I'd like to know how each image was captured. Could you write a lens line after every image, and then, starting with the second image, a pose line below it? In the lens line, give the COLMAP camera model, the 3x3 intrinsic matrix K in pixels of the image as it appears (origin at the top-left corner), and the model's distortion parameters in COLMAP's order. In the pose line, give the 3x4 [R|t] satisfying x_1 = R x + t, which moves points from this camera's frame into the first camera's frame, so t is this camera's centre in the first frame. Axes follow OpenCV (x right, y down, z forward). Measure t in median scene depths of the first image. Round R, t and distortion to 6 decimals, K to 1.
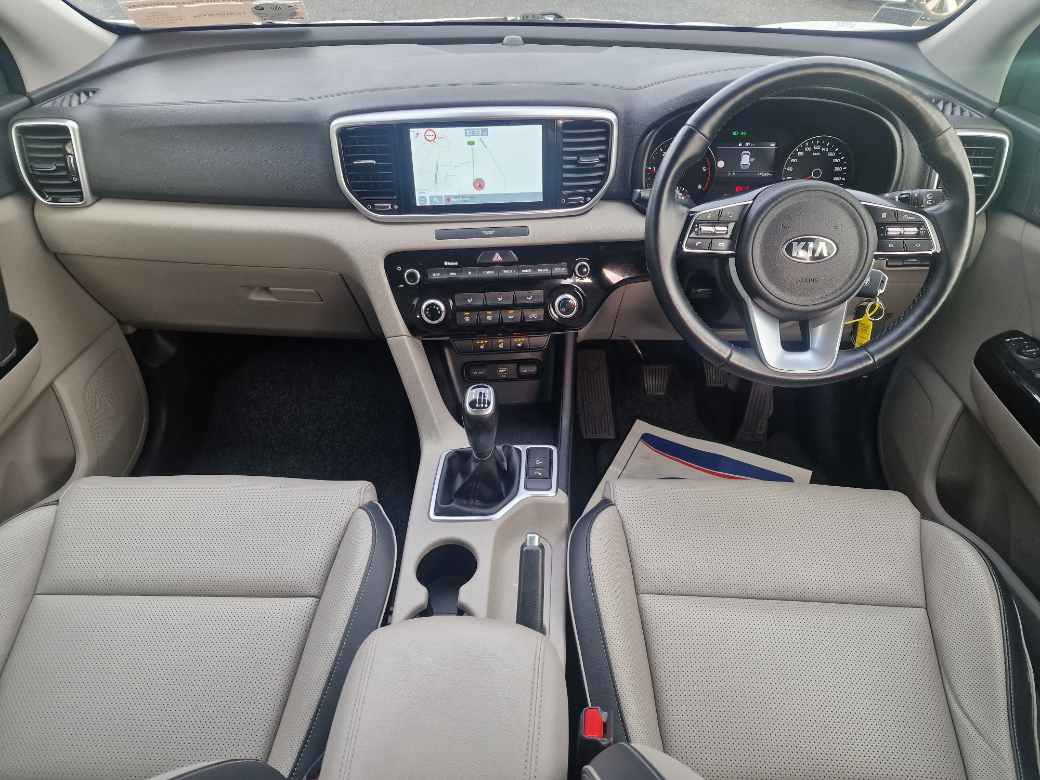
lens RADIAL K [[715.5, 0, 519.3], [0, 715.5, 403.9], [0, 0, 1]] dist [0.069742, -0.091711]
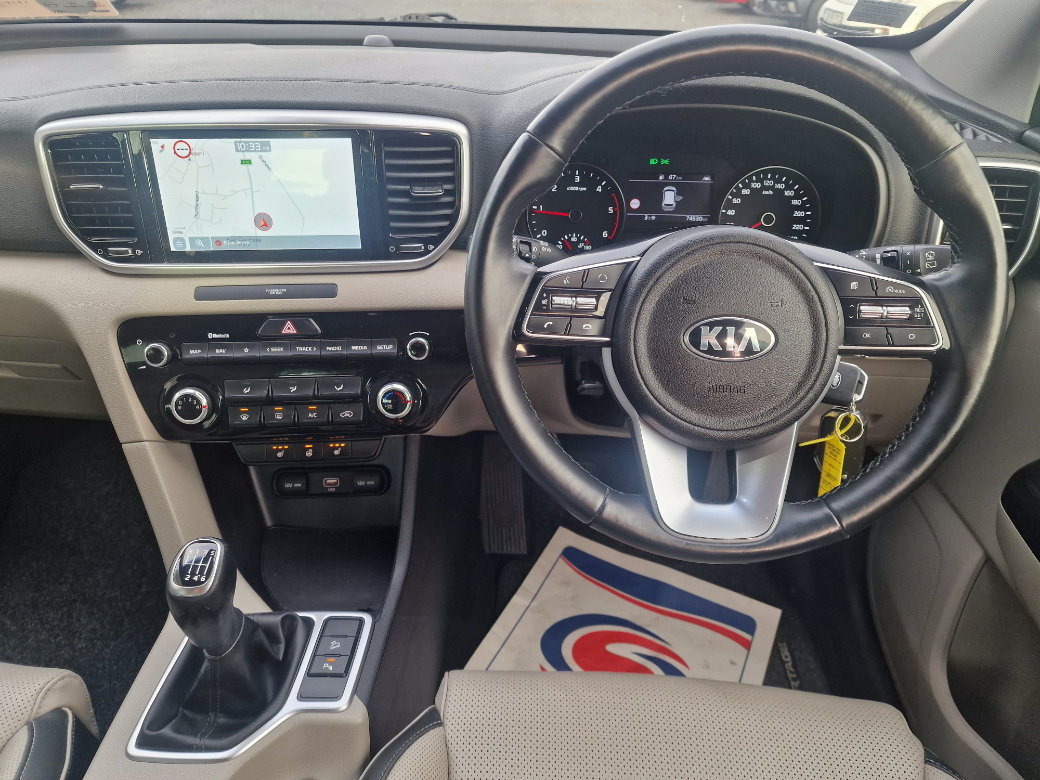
lens RADIAL K [[711.2, 0, 520.0], [0, 711.2, 390.0], [0, 0, 1]] dist [0.057674, -0.086096]
pose [[0.999678, 0.022816, -0.011085, 0.196924], [-0.023594, 0.996825, -0.076052, -0.102402], [0.009315, 0.076289, 0.997042, 0.343860]]
